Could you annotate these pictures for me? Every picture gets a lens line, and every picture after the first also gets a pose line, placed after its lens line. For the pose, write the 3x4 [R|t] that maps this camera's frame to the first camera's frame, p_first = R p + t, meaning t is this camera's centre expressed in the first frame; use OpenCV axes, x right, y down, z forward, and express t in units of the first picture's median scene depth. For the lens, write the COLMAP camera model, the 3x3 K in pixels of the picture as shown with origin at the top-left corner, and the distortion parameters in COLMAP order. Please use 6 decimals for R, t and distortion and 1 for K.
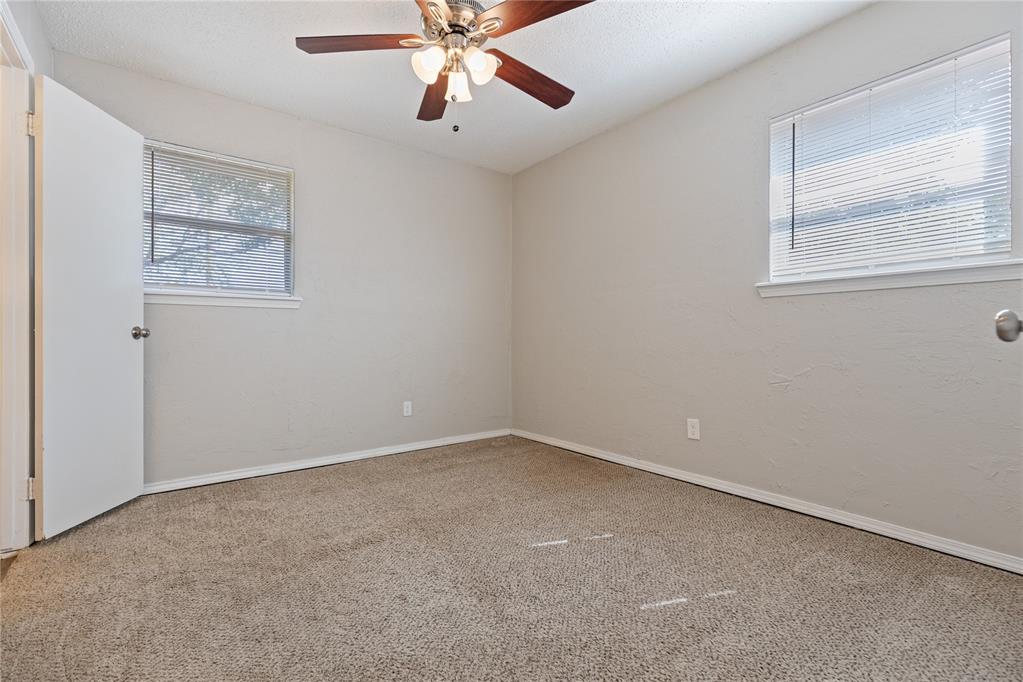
lens RADIAL K [[459.6, 0, 508.1], [0, 459.6, 342.7], [0, 0, 1]] dist [0.001962, 0.000144]
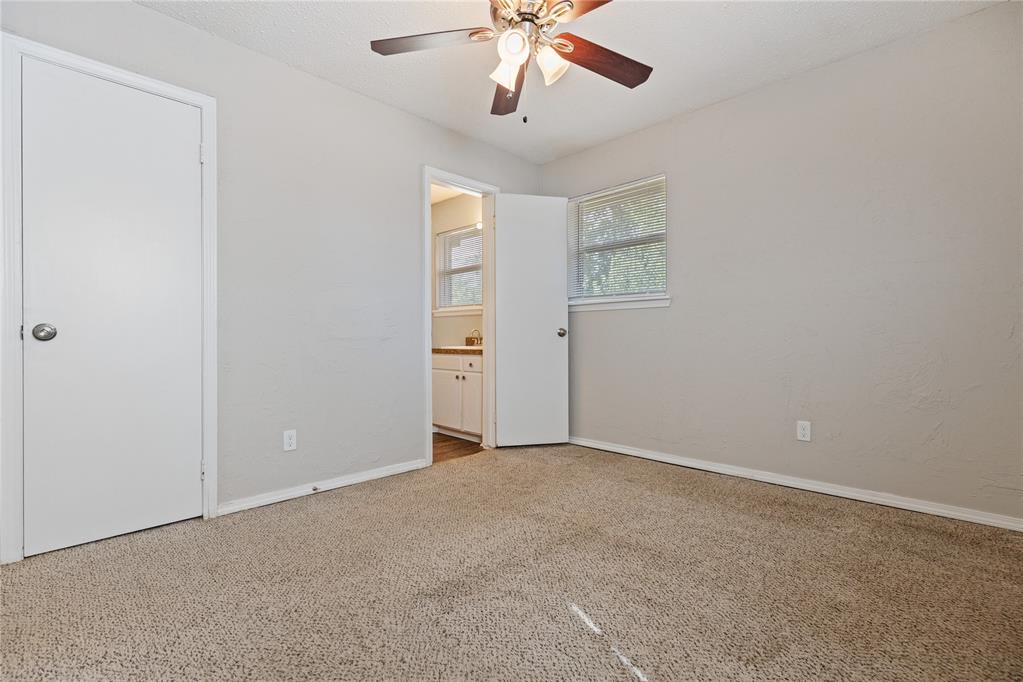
lens RADIAL K [[459.6, 0, 508.7], [0, 459.6, 336.7], [0, 0, 1]] dist [0.001962, 0.000144]
pose [[0.137373, 0.000184, -0.990519, 0.623978], [-0.004043, 0.999992, -0.000375, -0.005969], [0.990511, 0.004056, 0.137373, 0.609769]]
